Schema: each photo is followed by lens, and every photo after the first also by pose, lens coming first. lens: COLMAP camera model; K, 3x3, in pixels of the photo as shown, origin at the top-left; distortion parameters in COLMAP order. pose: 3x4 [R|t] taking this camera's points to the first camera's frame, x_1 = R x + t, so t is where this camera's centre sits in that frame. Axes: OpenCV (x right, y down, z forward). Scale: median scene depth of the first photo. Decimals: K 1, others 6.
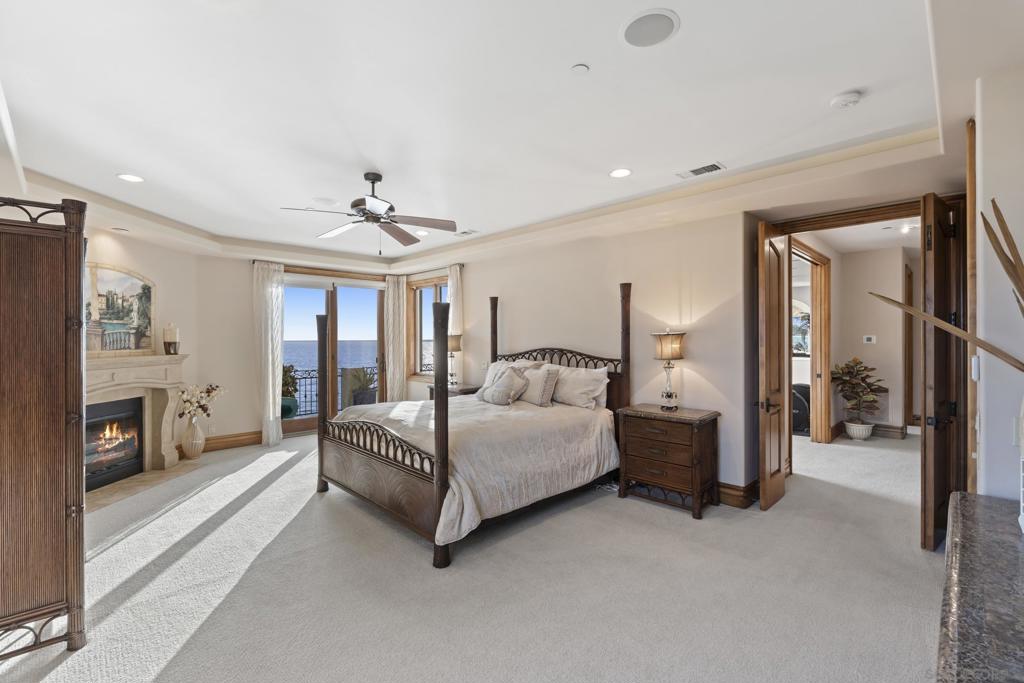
lens RADIAL K [[444.8, 0, 512.0], [0, 444.8, 341.5], [0, 0, 1]] dist [-0.004390, -0.000109]
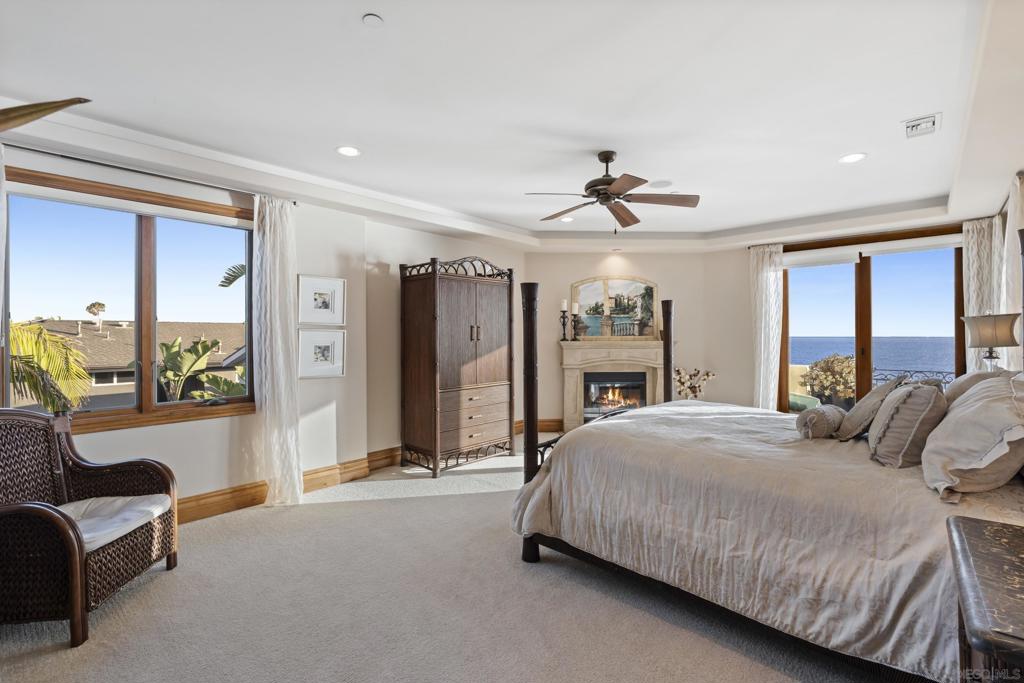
lens RADIAL K [[451.5, 0, 513.8], [0, 451.5, 331.9], [0, 0, 1]] dist [-0.001544, 0.000024]
pose [[0.049289, -0.003817, -0.998777, 0.492084], [-0.004668, 0.999981, -0.004052, 0.013396], [0.998774, 0.004862, 0.049270, 0.560505]]
